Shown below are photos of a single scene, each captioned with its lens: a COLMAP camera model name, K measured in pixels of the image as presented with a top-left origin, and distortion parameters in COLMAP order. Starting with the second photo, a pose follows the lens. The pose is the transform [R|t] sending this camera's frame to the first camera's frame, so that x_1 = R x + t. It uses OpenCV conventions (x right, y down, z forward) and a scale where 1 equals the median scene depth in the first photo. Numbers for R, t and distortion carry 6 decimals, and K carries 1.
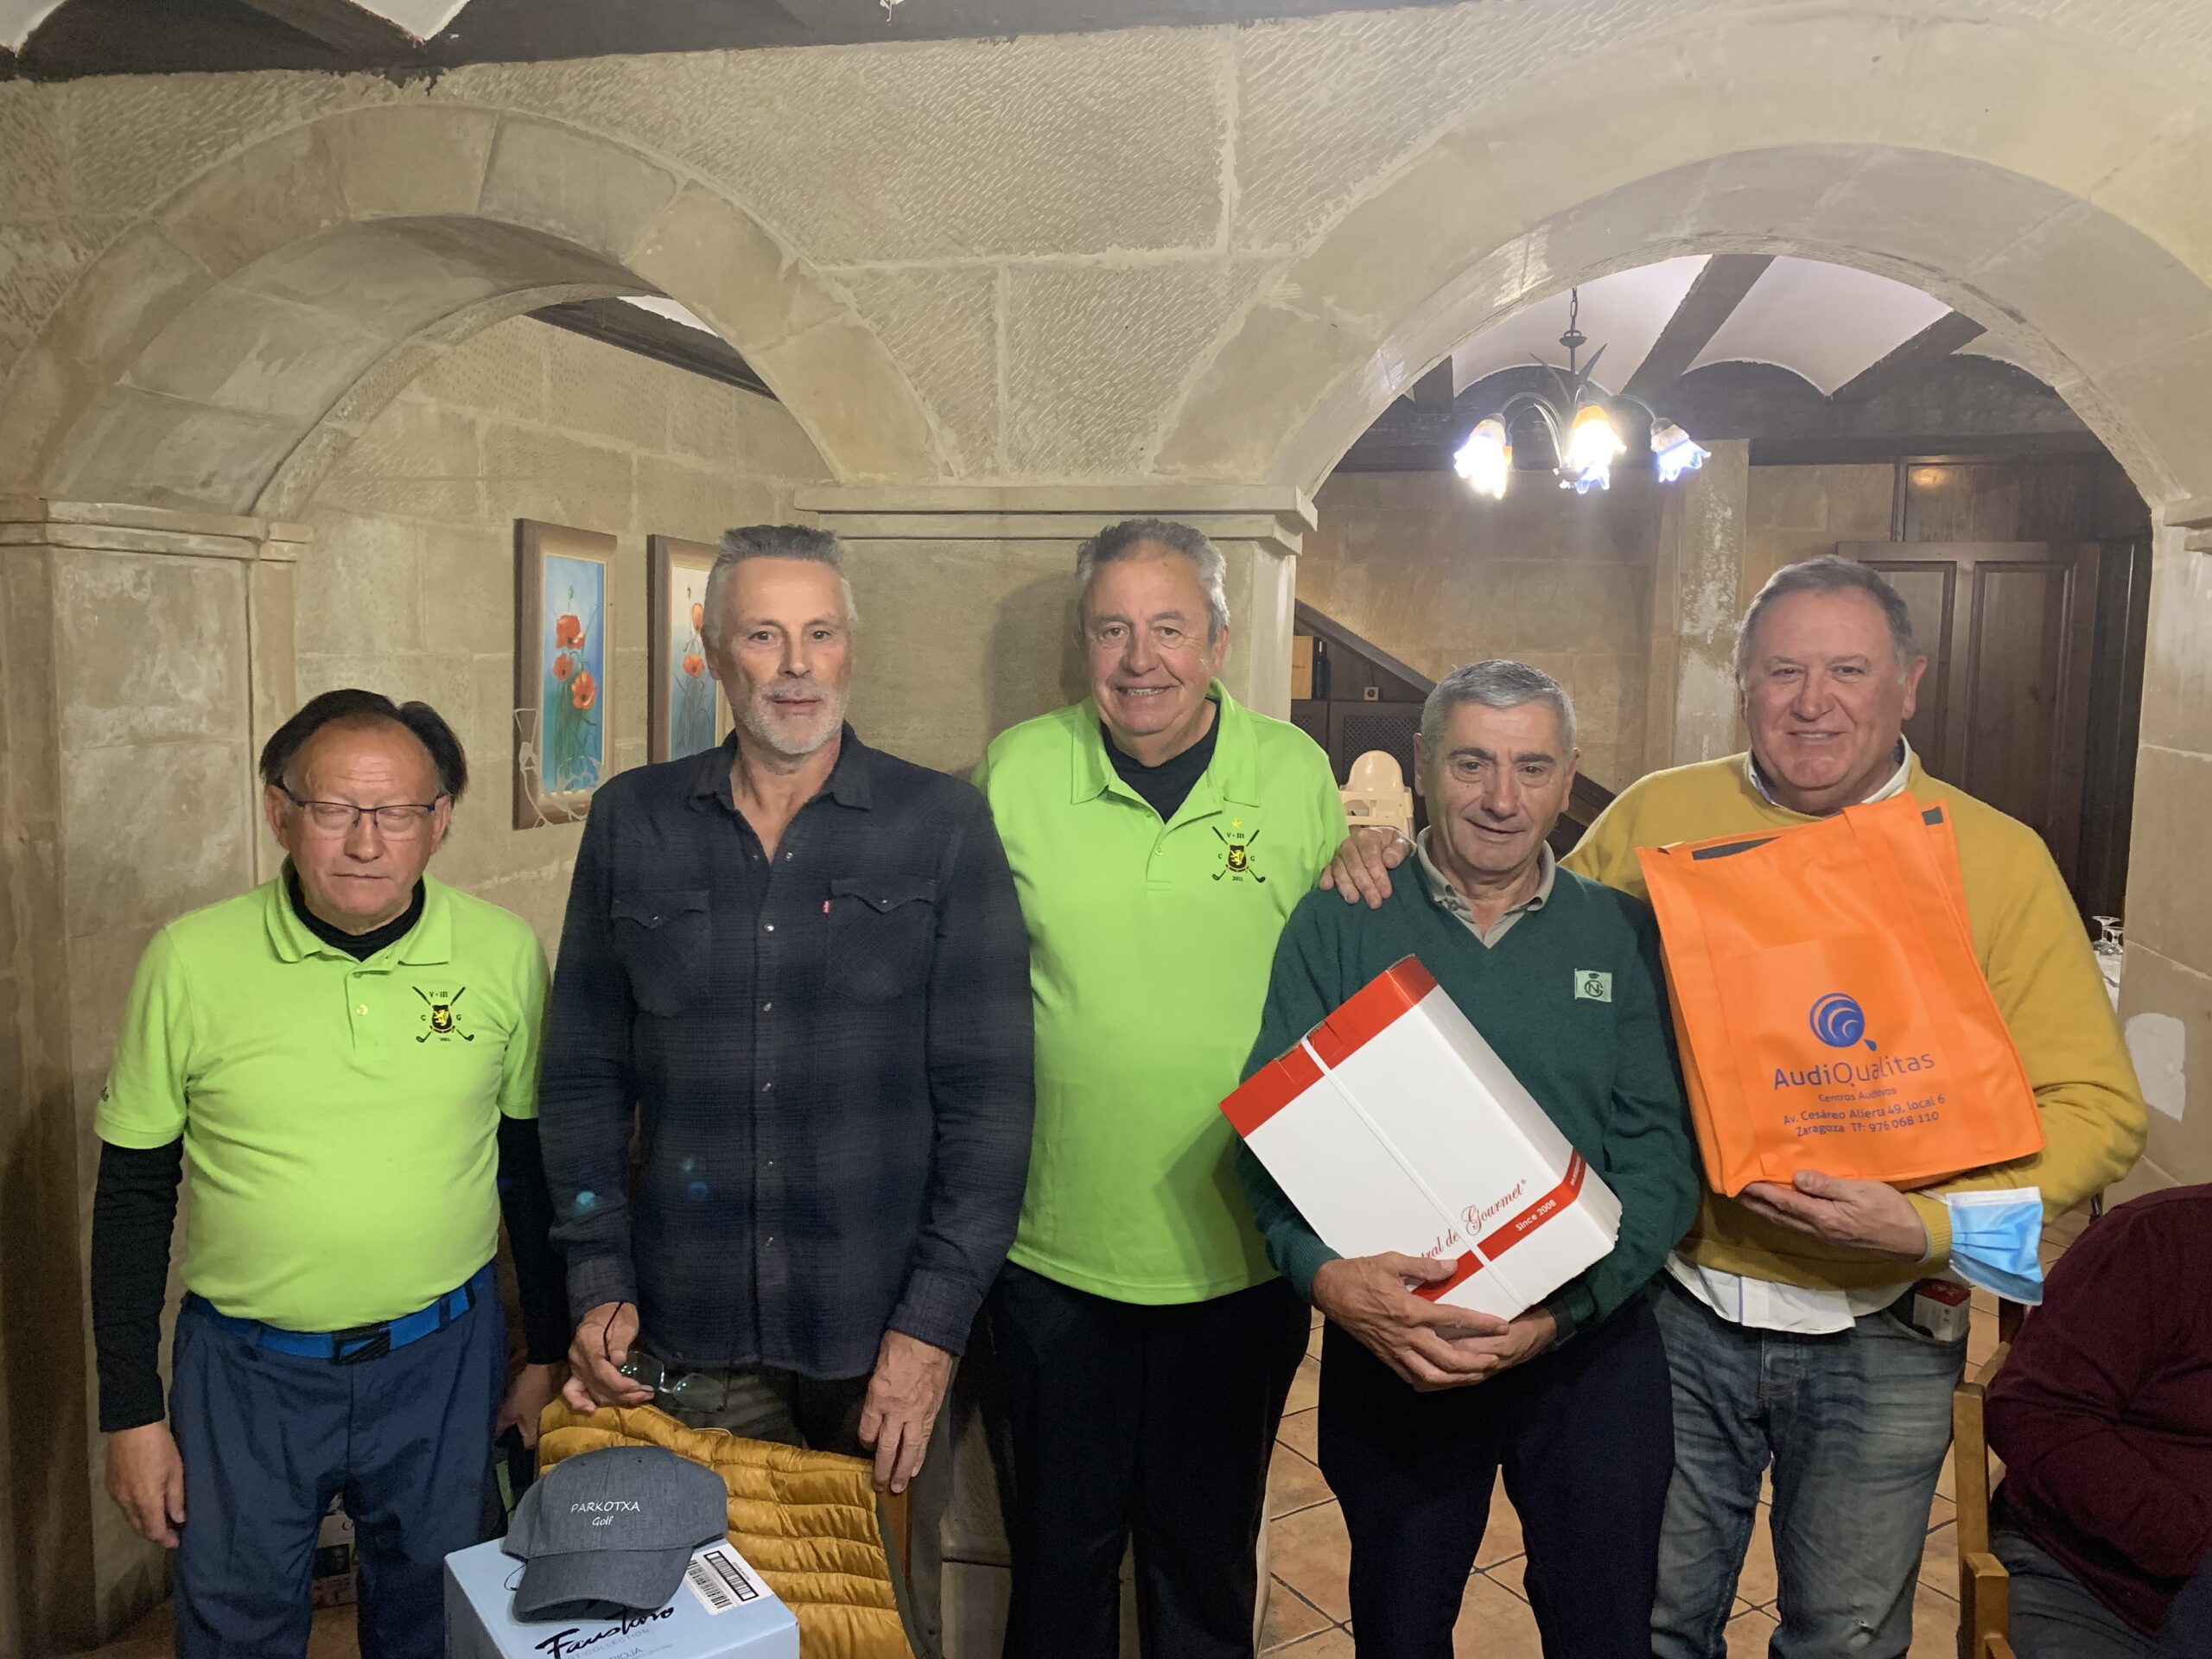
lens RADIAL K [[1674.2, 0, 1070.9], [0, 1674.2, 816.9], [0, 0, 1]] dist [0.008689, -0.011289]
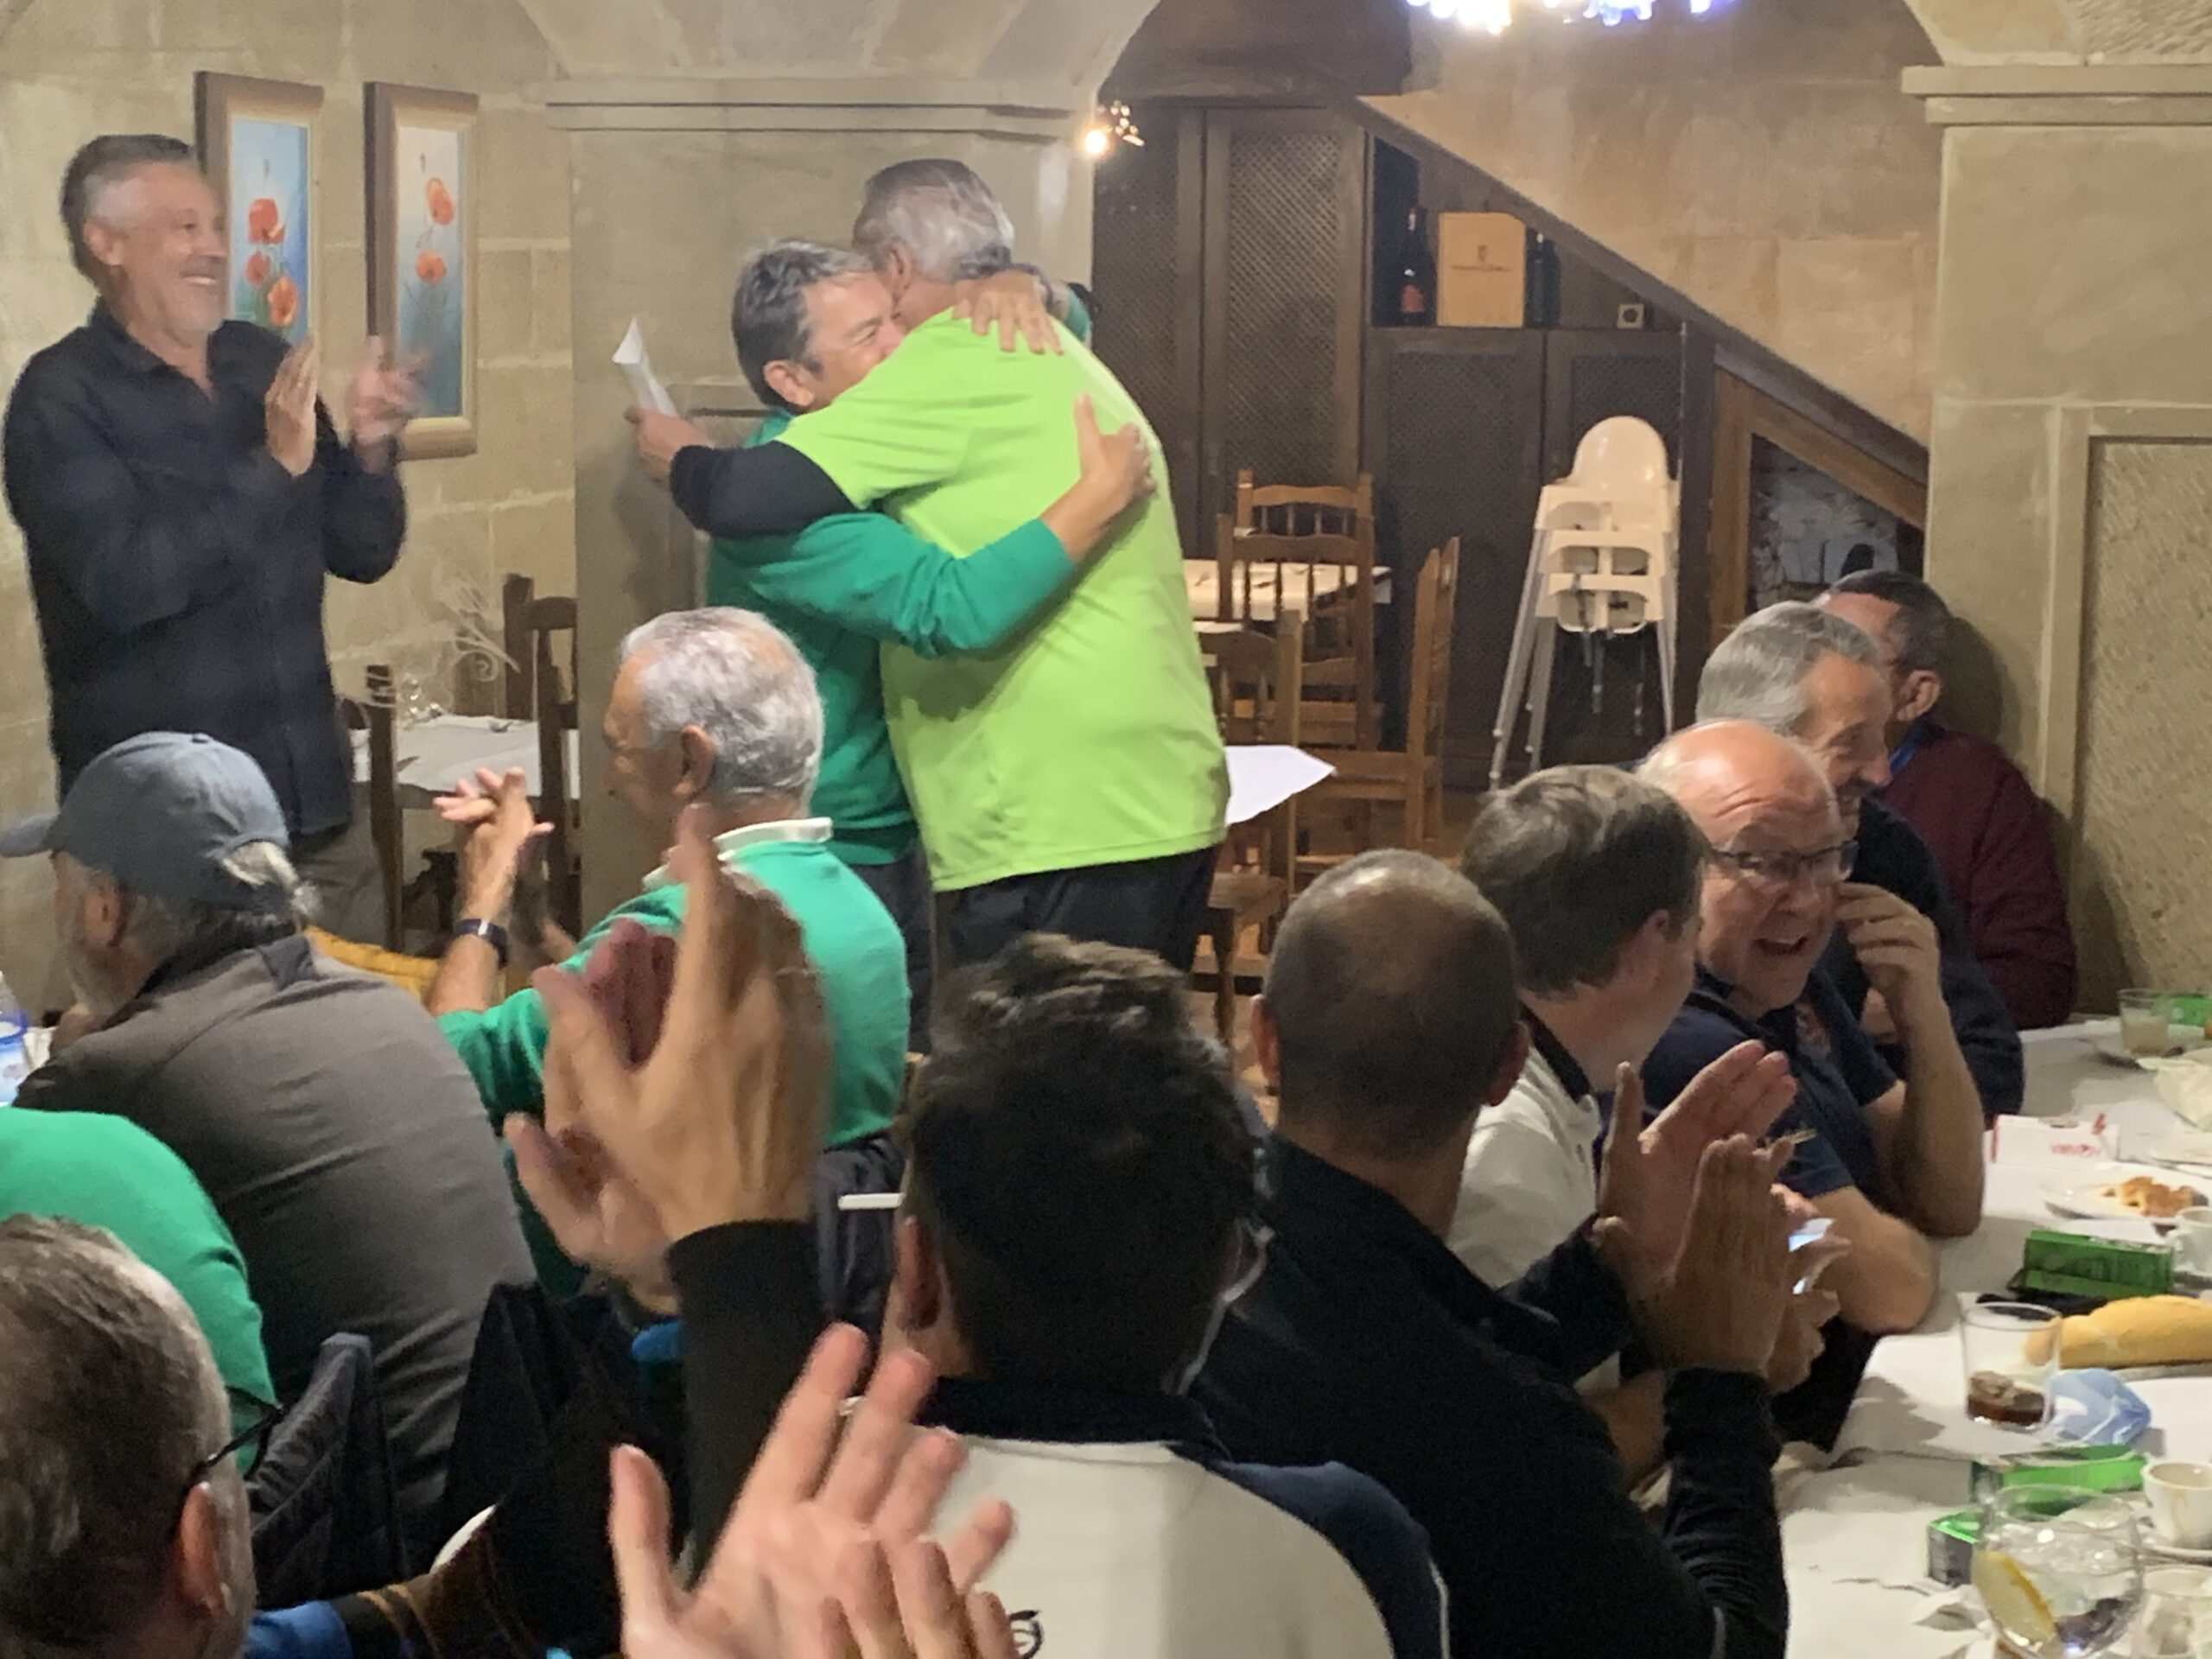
lens RADIAL K [[4054.0, 0, 1062.3], [0, 4054.0, 777.7], [0, 0, 1]] dist [0.085818, 0.000000]
pose [[0.997457, 0.002331, -0.071227, 0.277895], [-0.000097, 0.999508, 0.031361, 0.120844], [0.071266, -0.031274, 0.996967, -1.190884]]
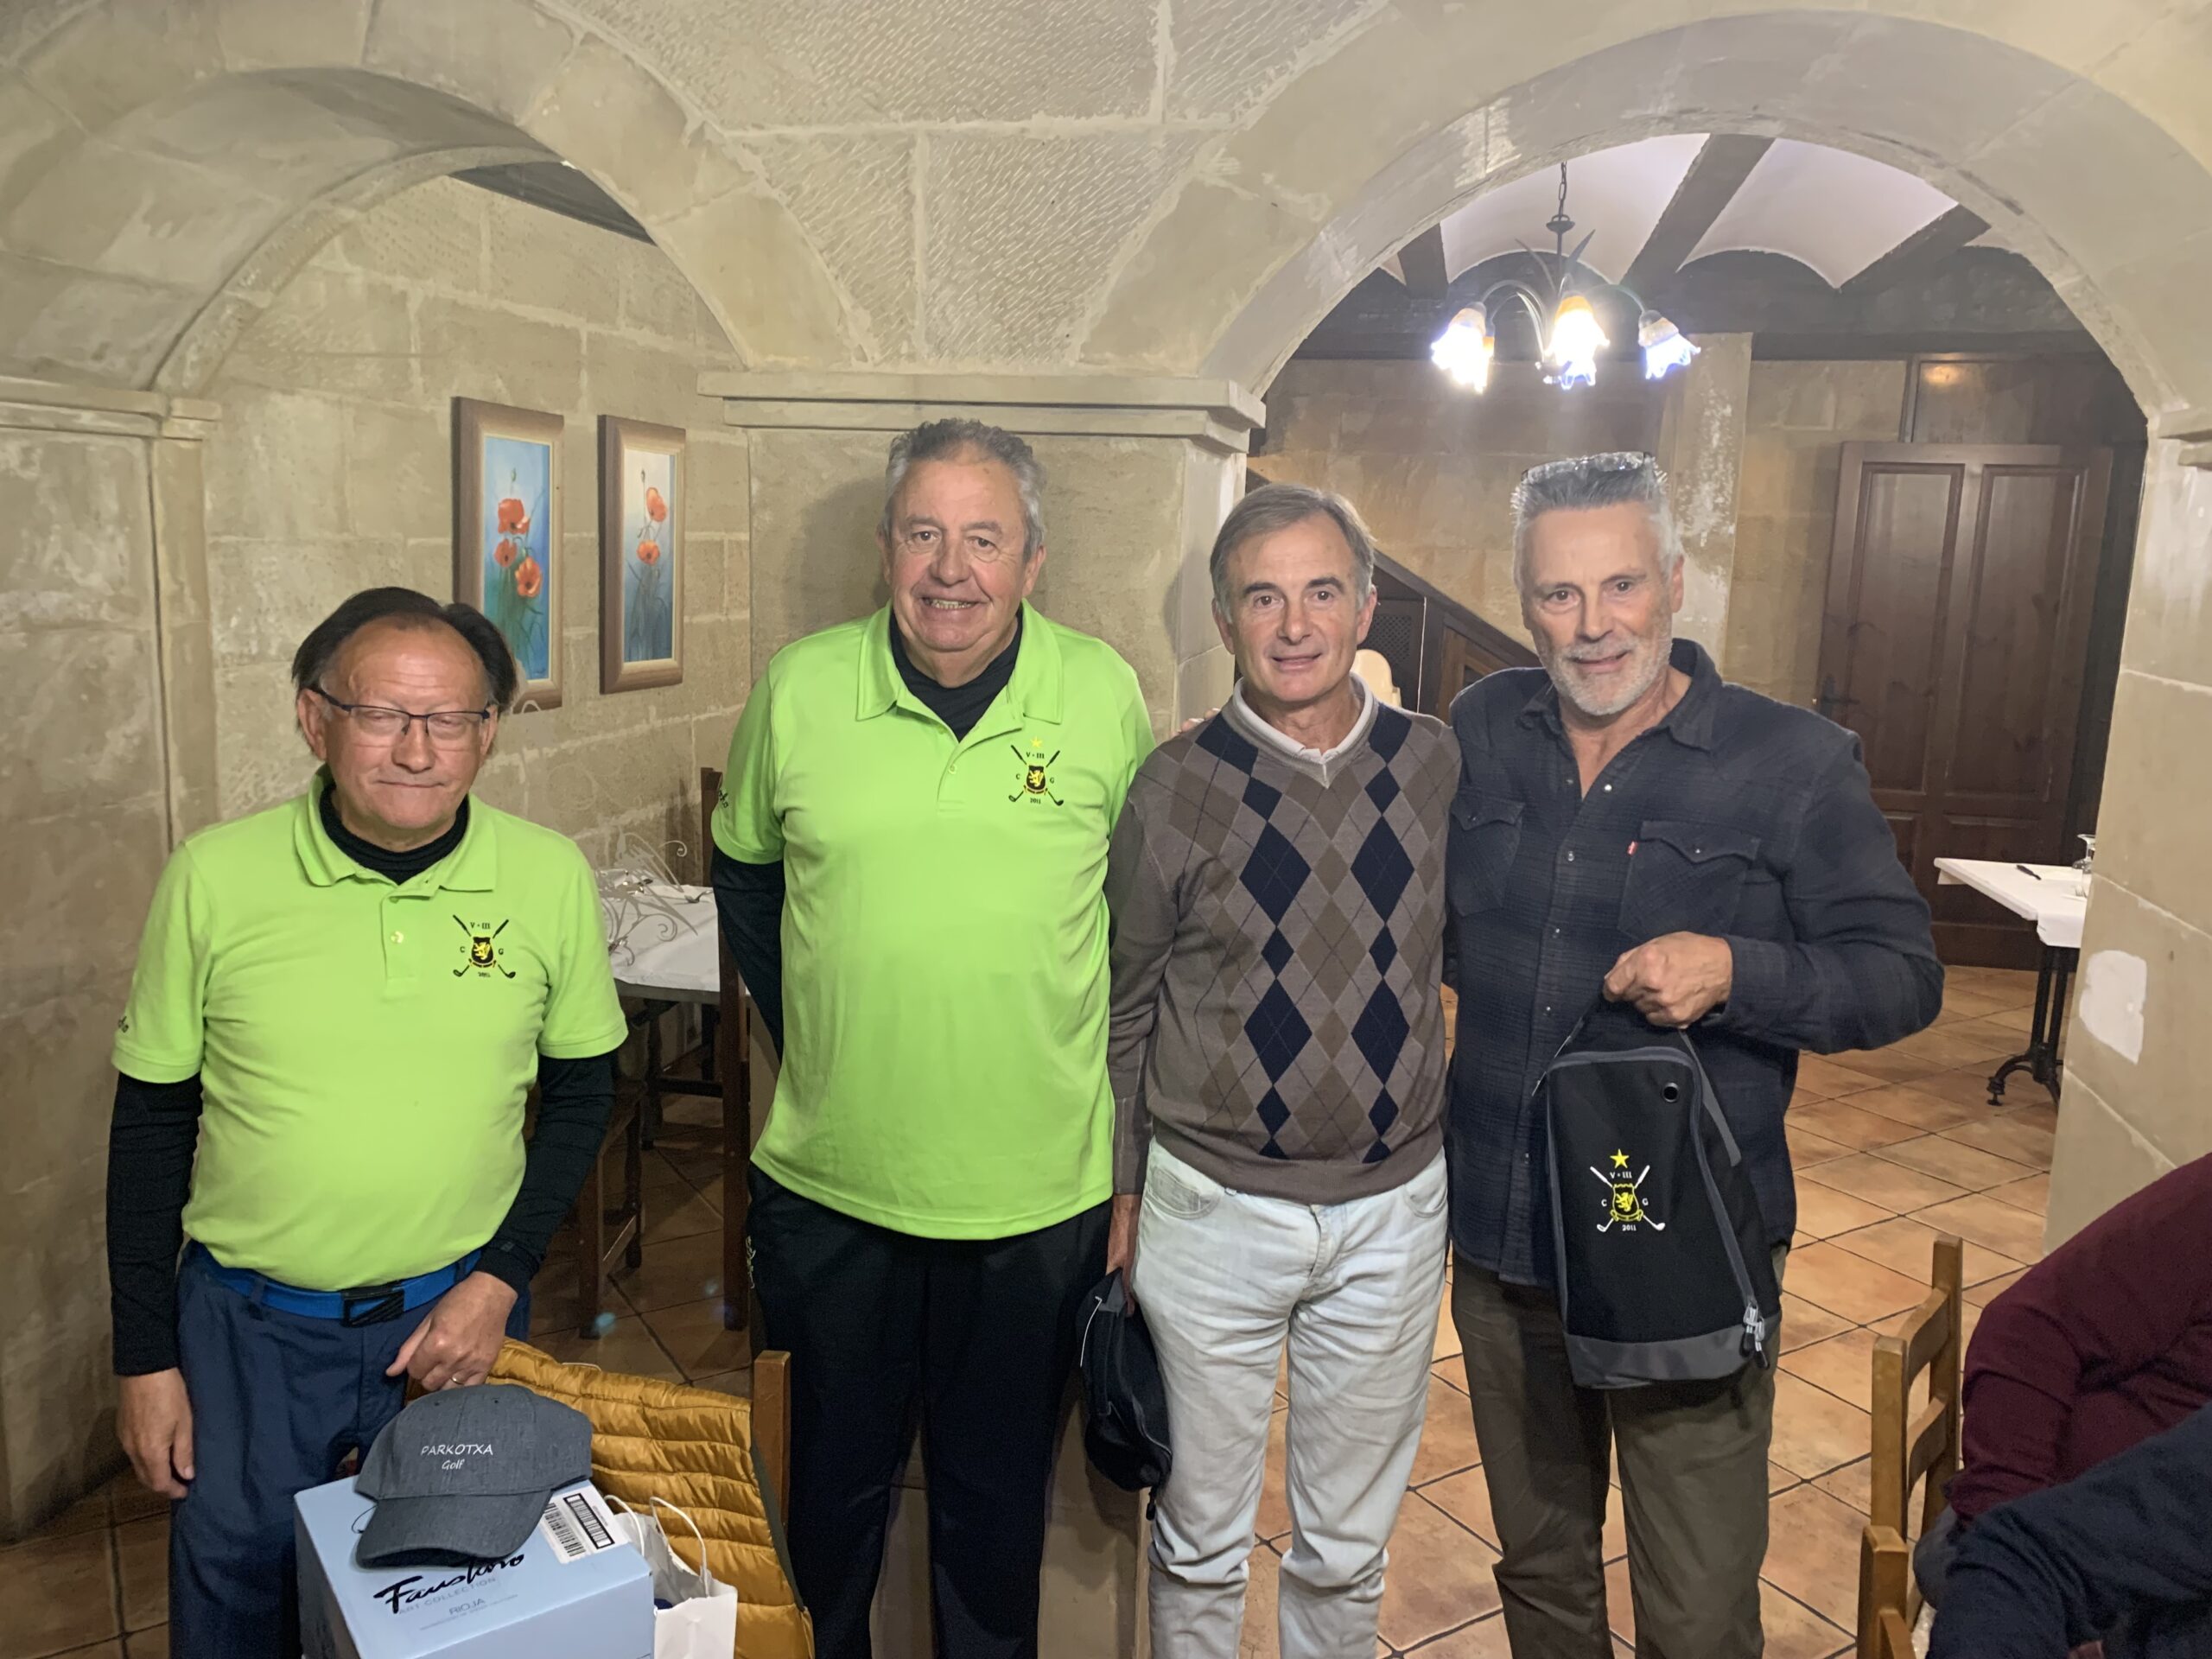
lens RADIAL K [[1674.2, 0, 1073.9], [0, 1674.2, 821.6], [0, 0, 1]] dist [0.008689, -0.011289]
pose [[0.999851, 0.017265, -0.000940, 0.042200], [-0.017157, 0.997420, 0.069706, -0.012214], [0.002141, -0.069679, 0.997567, 0.039739]]
